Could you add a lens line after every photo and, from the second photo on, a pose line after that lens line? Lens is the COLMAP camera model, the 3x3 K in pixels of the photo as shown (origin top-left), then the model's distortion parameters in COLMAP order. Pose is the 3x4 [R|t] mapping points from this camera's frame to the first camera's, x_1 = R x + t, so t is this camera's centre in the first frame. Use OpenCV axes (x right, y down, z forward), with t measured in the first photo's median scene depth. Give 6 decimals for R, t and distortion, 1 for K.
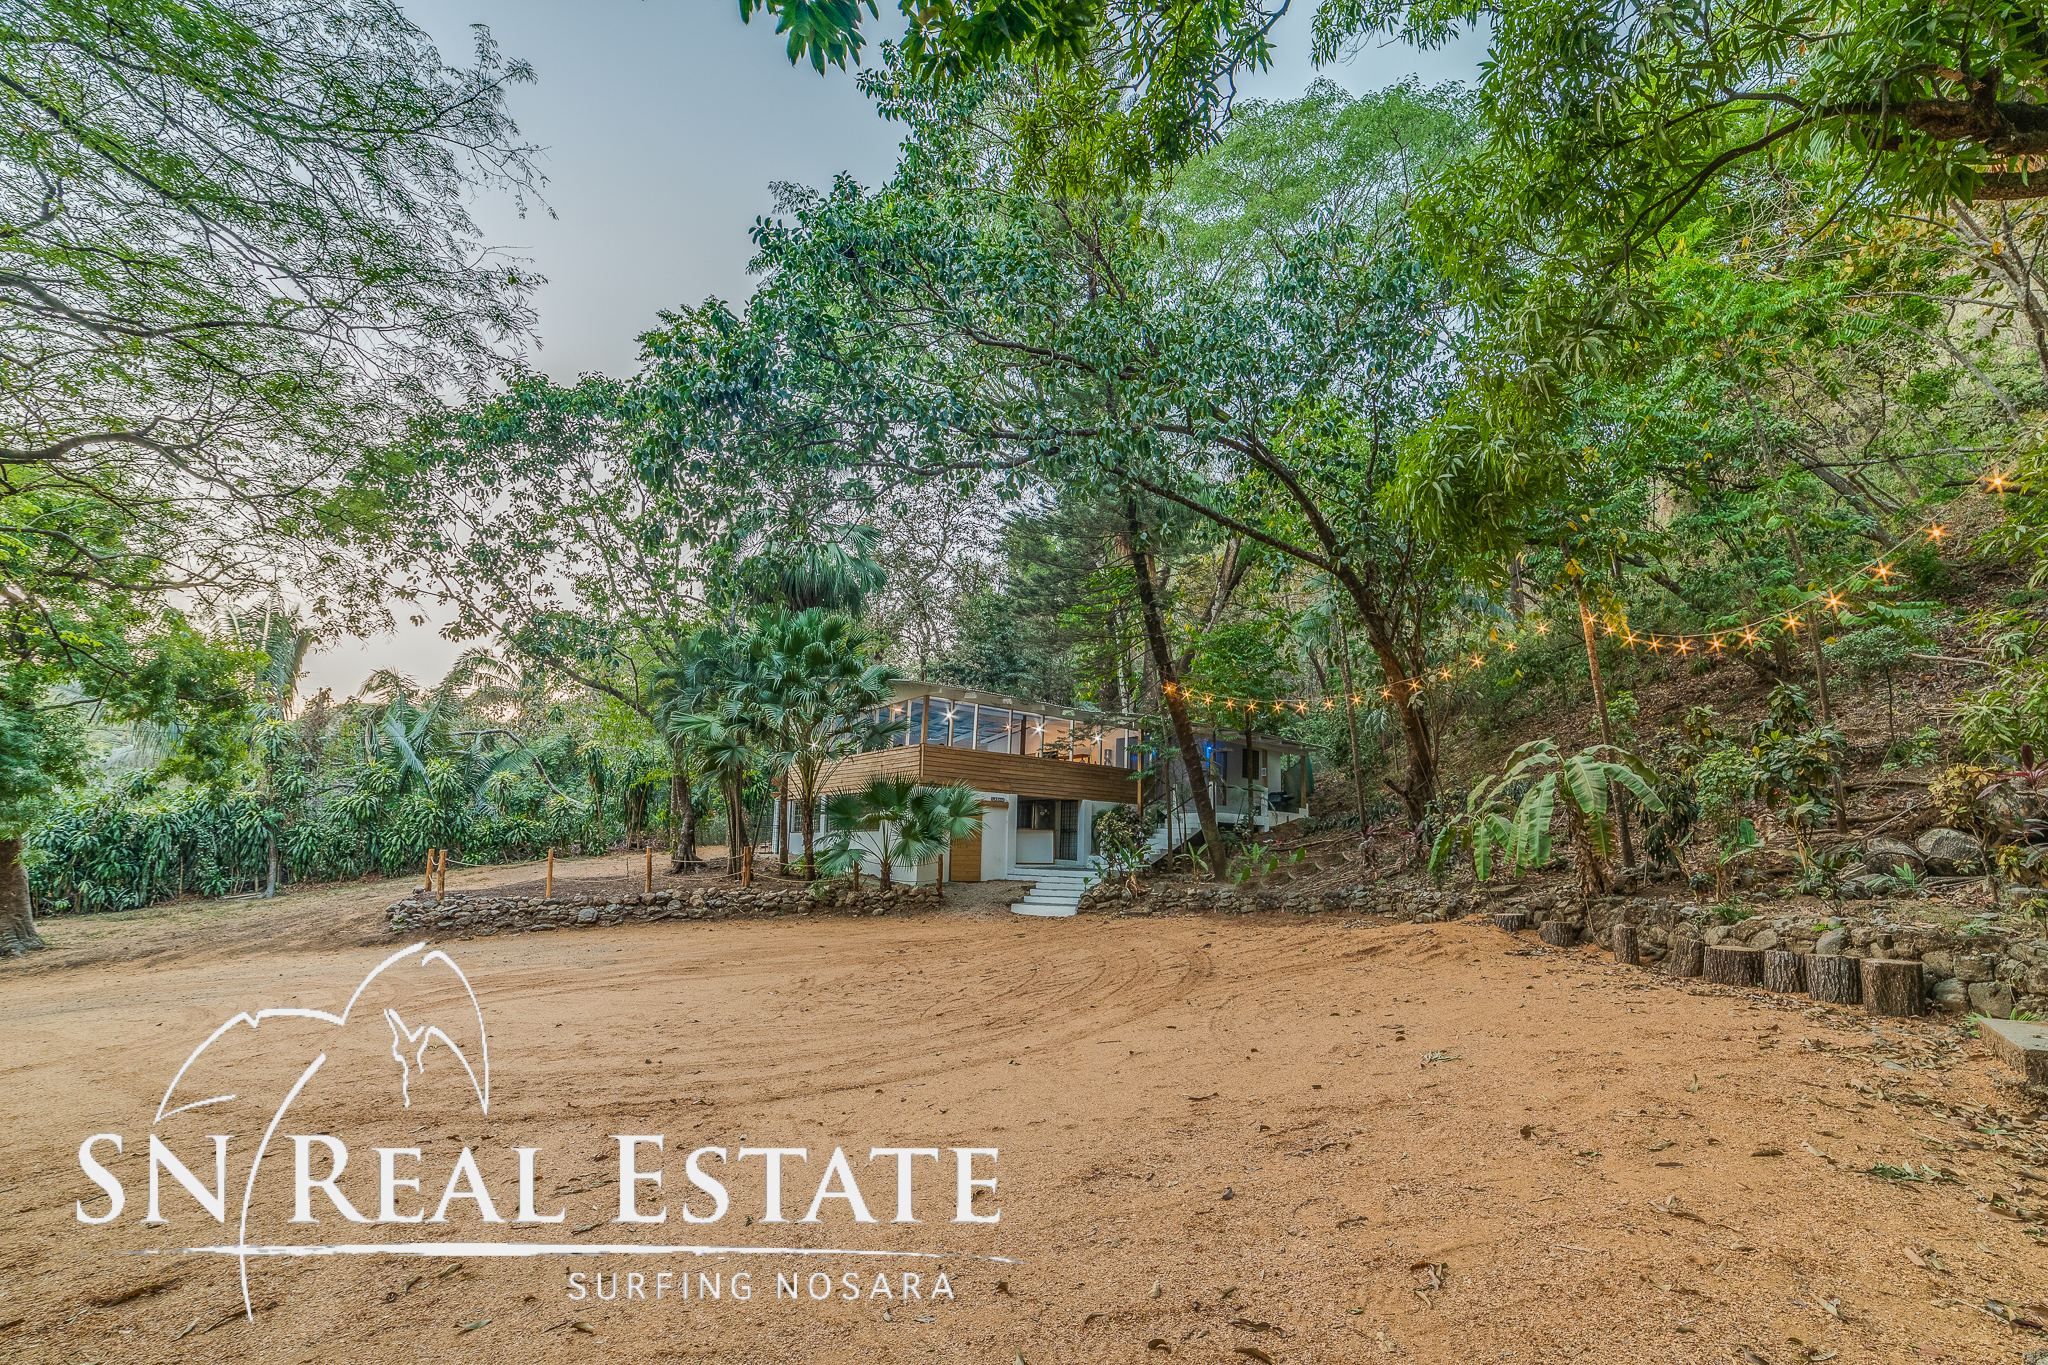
lens RADIAL K [[867.5, 0, 1095.0], [0, 867.5, 732.1], [0, 0, 1]] dist [-0.100561, 0.046455]
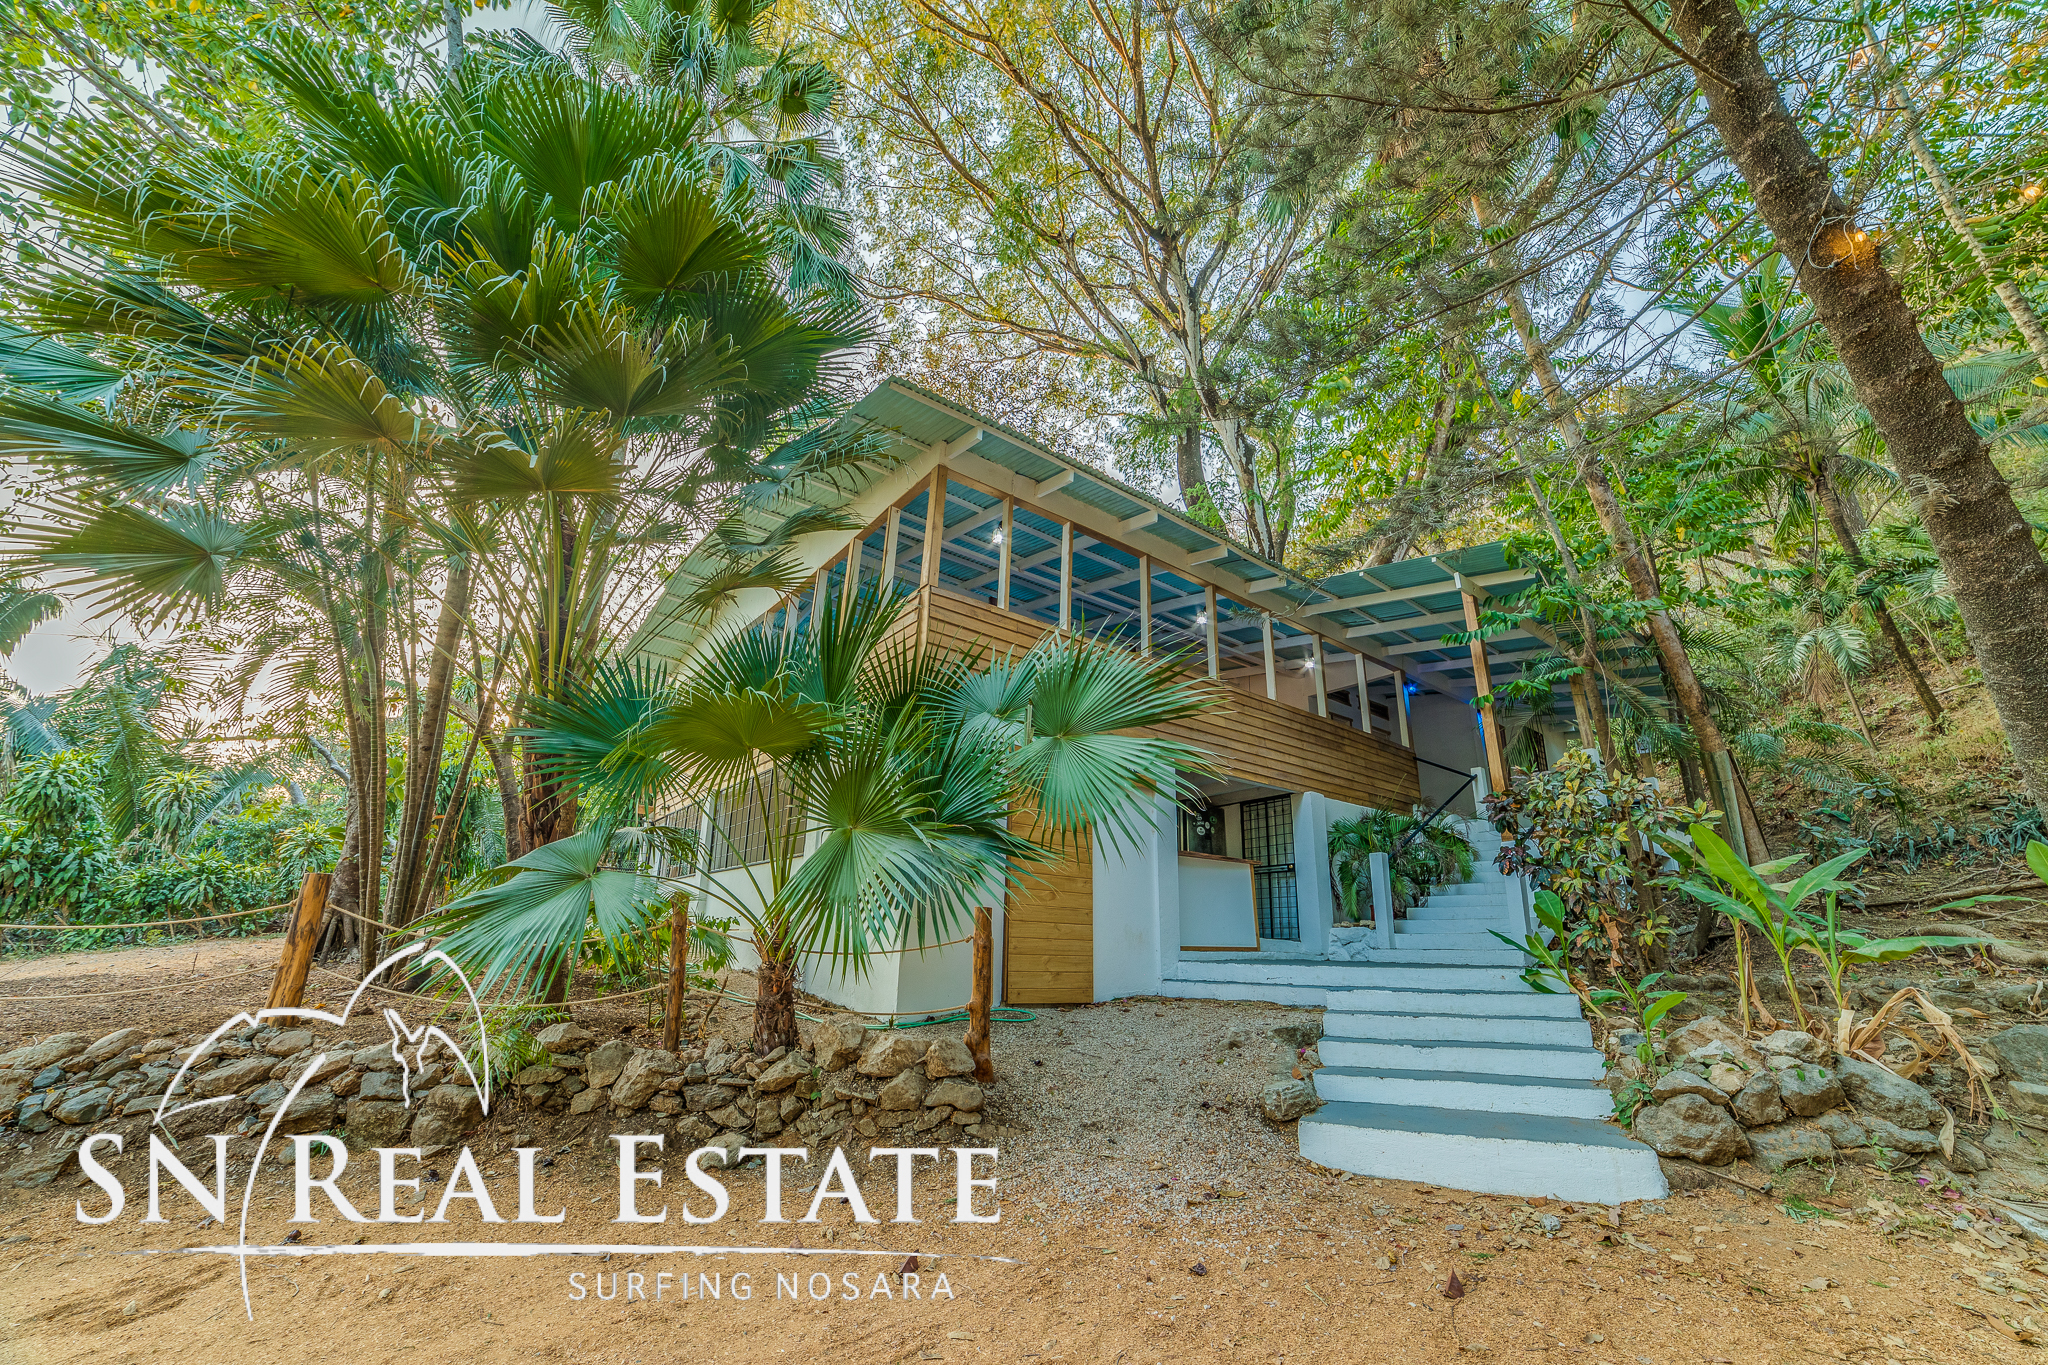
lens RADIAL K [[811.0, 0, 1026.6], [0, 811.0, 684.0], [0, 0, 1]] dist [-0.090000, 0.036606]
pose [[0.996428, -0.021143, -0.081762, -0.162237], [0.006341, 0.984152, -0.177212, 0.132703], [0.084213, 0.176060, 0.980771, 0.839991]]
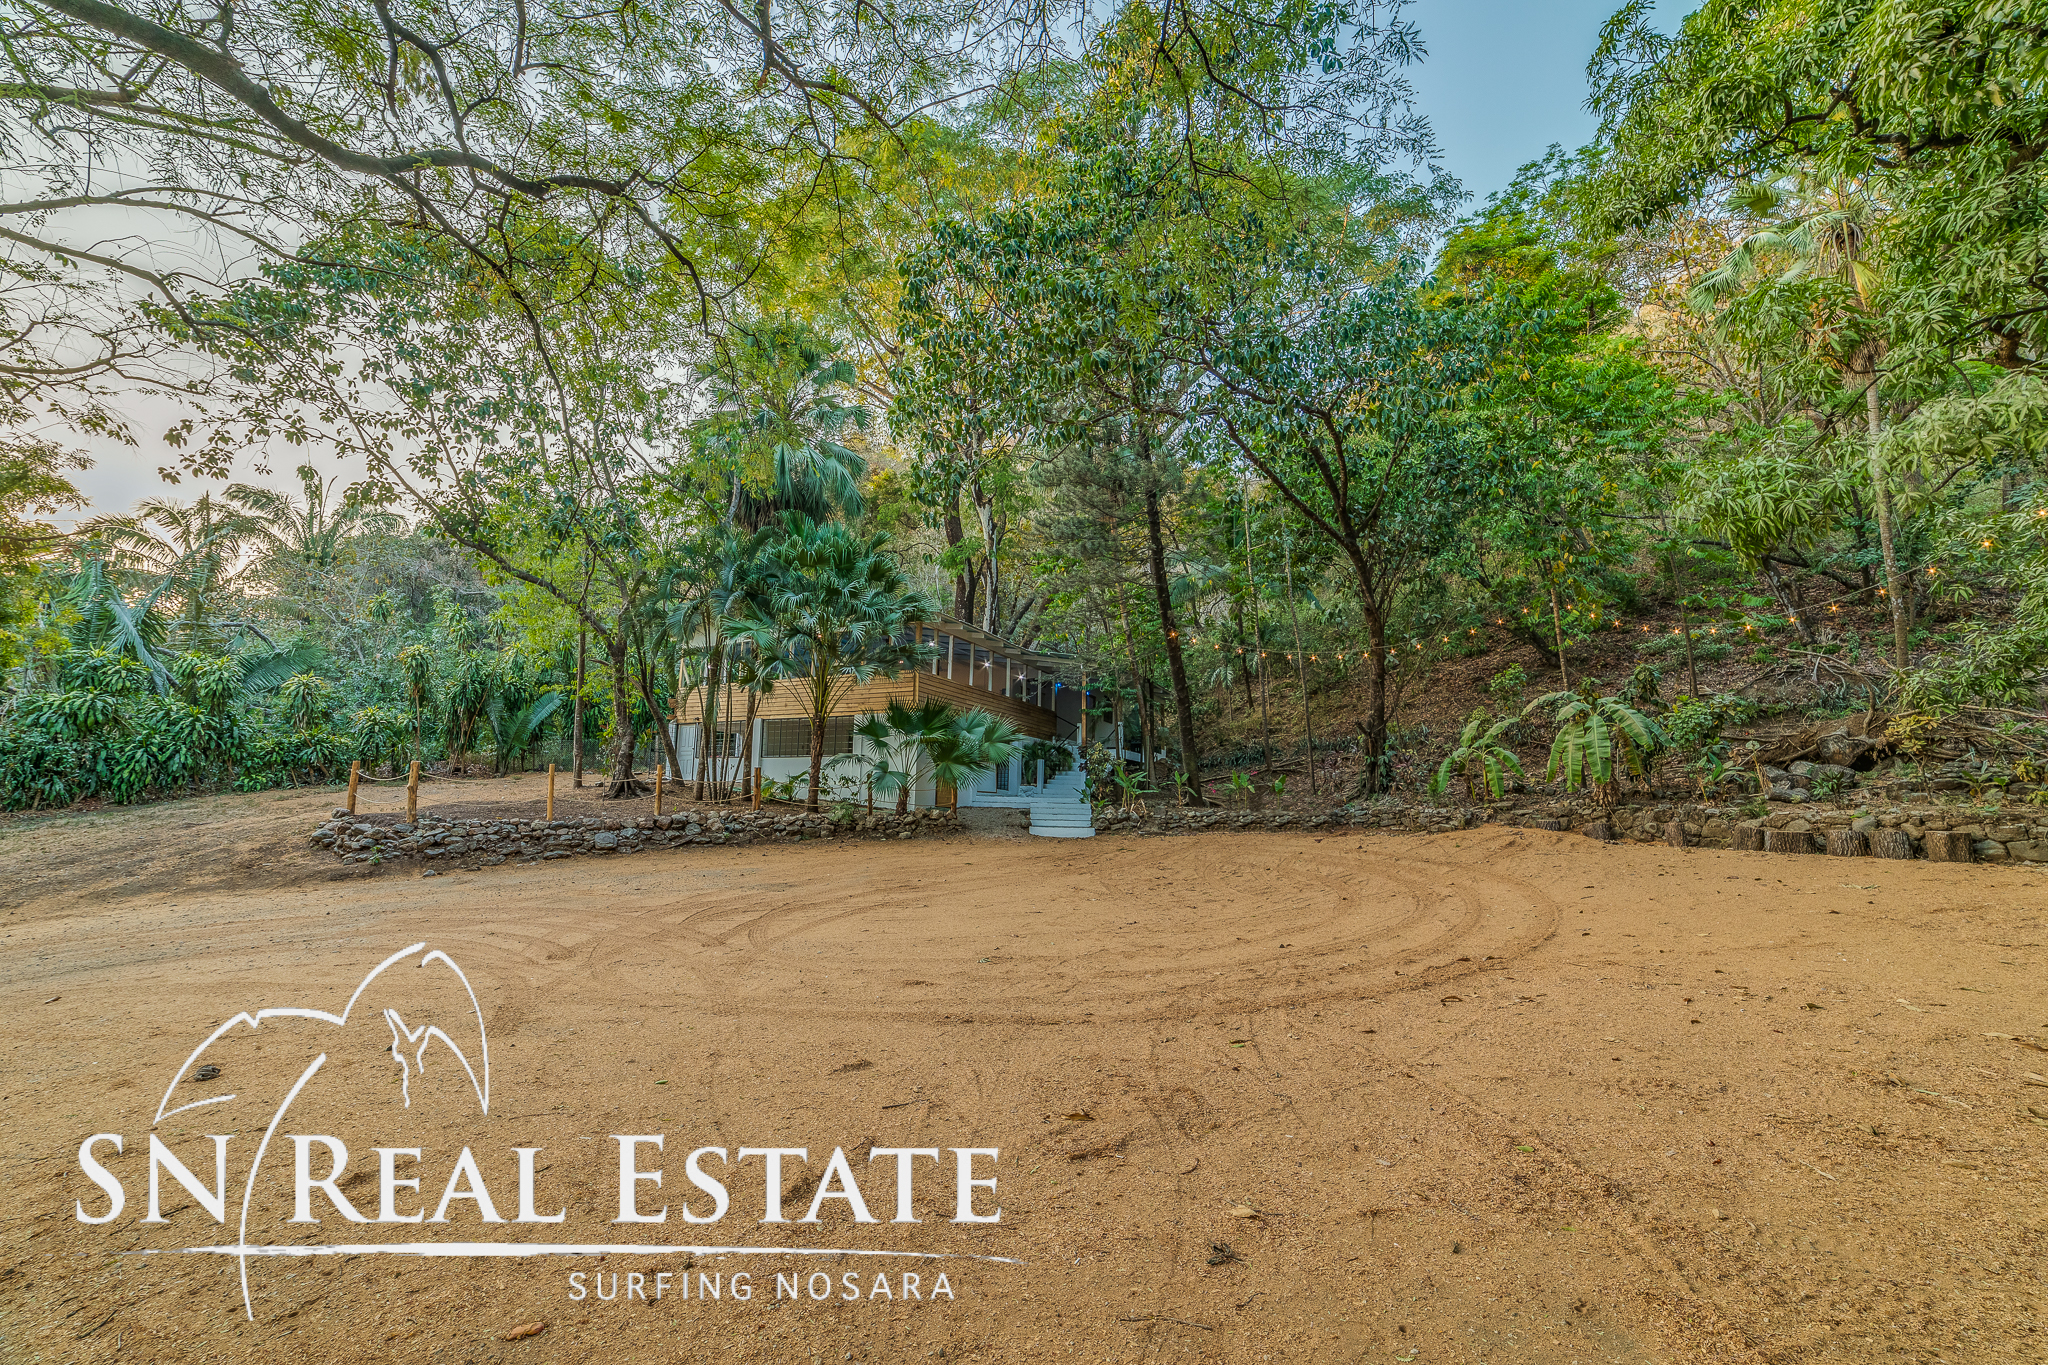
lens RADIAL K [[811.0, 0, 1026.6], [0, 811.0, 684.0], [0, 0, 1]] dist [-0.090000, 0.036606]
pose [[0.935872, 0.059303, 0.347313, -0.494008], [-0.057224, 0.998229, -0.016249, 0.045696], [-0.347662, -0.004668, 0.937608, 0.084173]]
